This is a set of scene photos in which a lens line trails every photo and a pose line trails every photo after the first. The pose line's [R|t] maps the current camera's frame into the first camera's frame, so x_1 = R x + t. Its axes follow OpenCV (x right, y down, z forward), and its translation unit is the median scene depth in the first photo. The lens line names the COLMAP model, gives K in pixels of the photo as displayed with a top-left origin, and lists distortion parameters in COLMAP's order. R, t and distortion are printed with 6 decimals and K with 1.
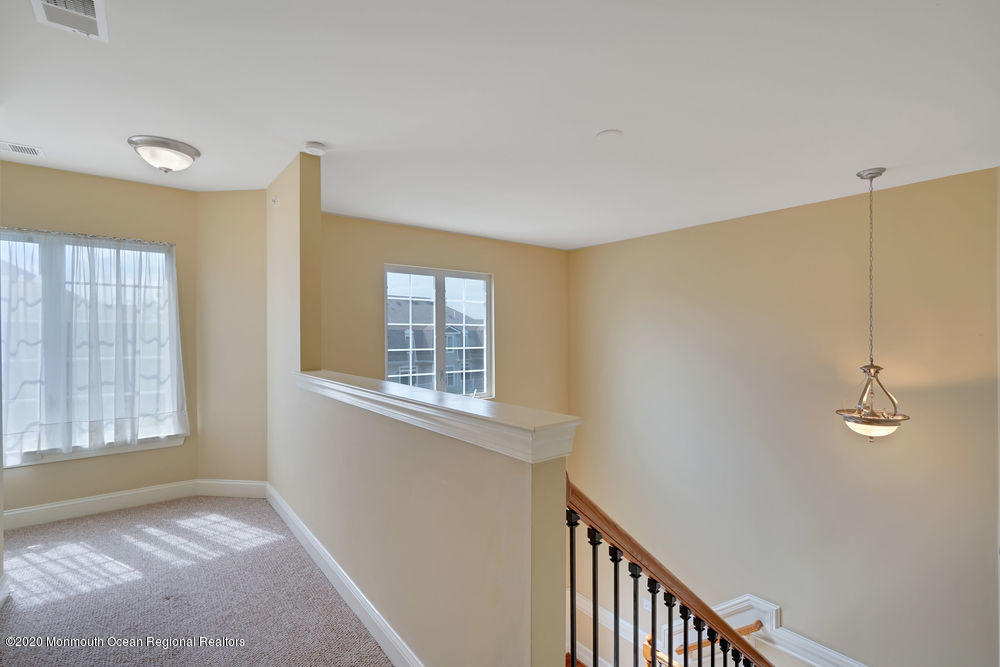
lens RADIAL K [[458.0, 0, 498.5], [0, 458.0, 334.4], [0, 0, 1]] dist [-0.005269, -0.000933]
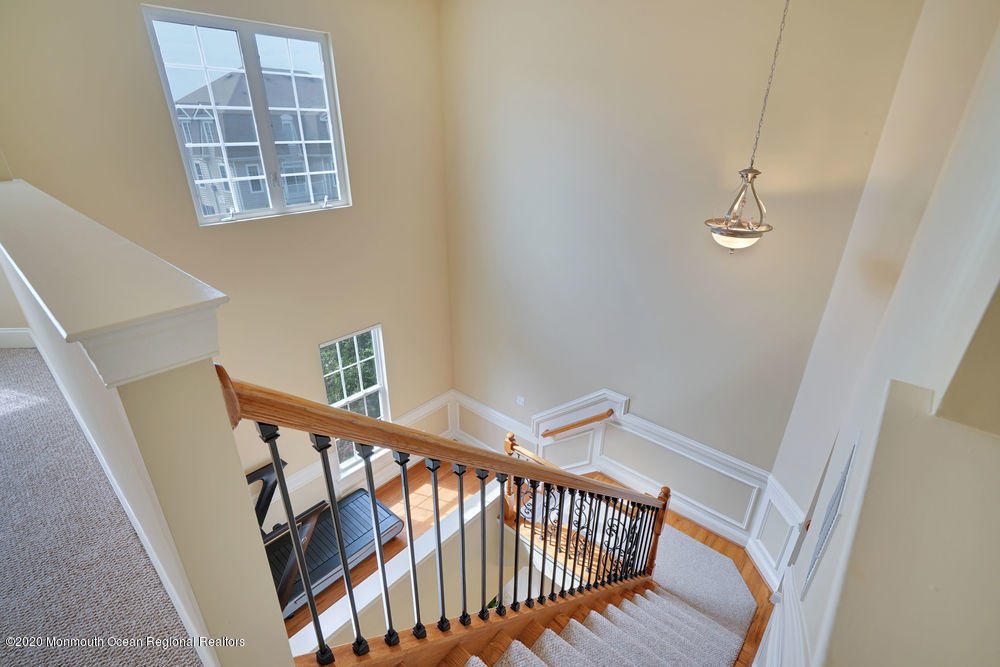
lens RADIAL K [[458.0, 0, 504.2], [0, 458.0, 336.0], [0, 0, 1]] dist [-0.005269, -0.000933]
pose [[0.981664, -0.067233, 0.178370, 0.135850], [-0.014005, 0.907767, 0.419241, -0.002674], [-0.190106, -0.414052, 0.890180, 0.134780]]
